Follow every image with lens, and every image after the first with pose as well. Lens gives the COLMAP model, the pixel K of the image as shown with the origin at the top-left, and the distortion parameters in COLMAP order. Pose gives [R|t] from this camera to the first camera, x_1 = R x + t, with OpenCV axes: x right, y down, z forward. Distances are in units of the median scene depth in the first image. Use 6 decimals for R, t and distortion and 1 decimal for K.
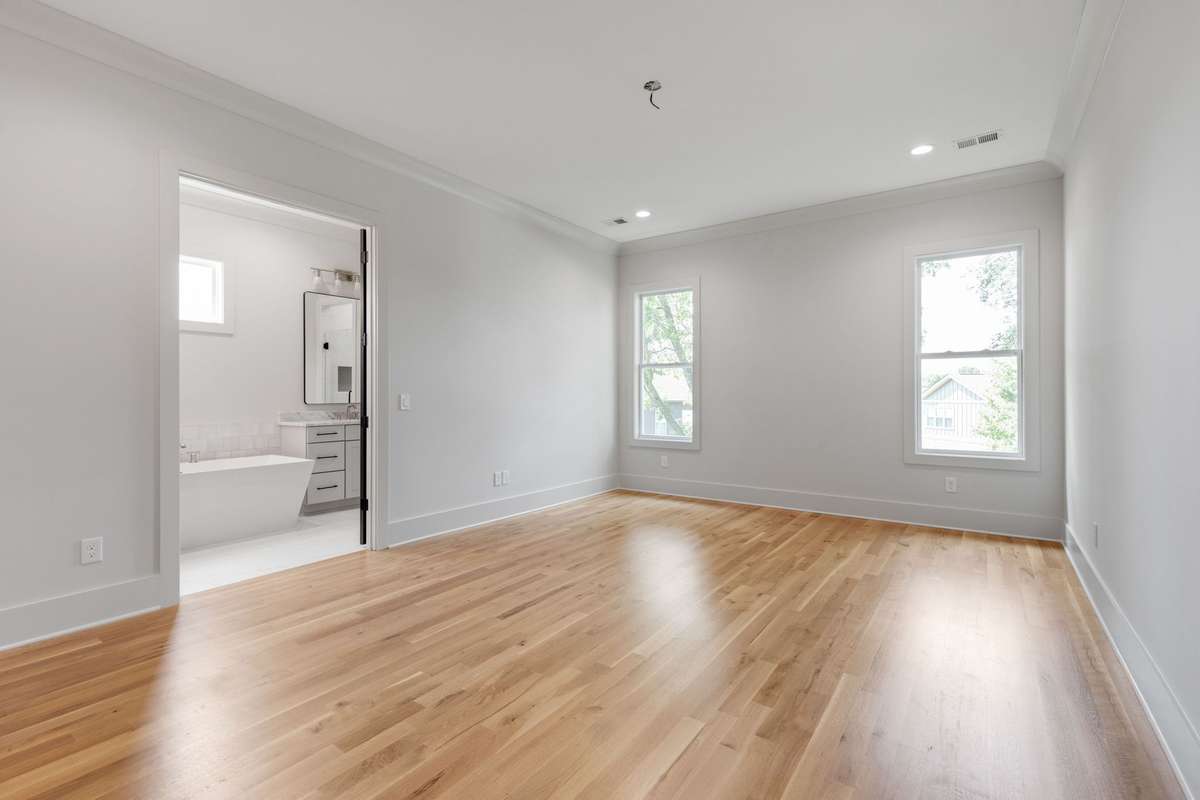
lens RADIAL K [[541.4, 0, 601.9], [0, 541.4, 396.0], [0, 0, 1]] dist [0.003516, 0.000100]
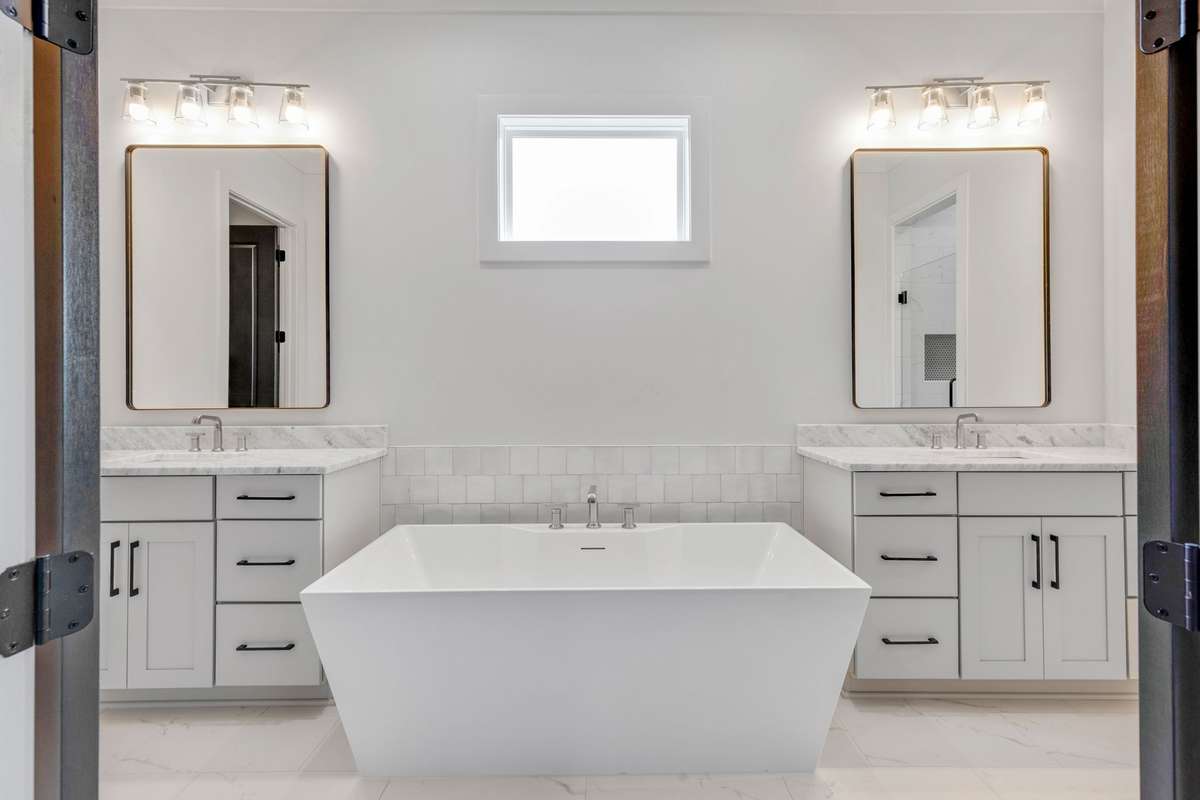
lens RADIAL K [[577.9, 0, 601.6], [0, 577.9, 378.5], [0, 0, 1]] dist [0.023248, 0.000081]
pose [[0.583802, -0.004874, -0.811881, -0.297149], [-0.005238, 0.999939, -0.009769, -0.003634], [0.811879, 0.009956, 0.583741, 0.580029]]
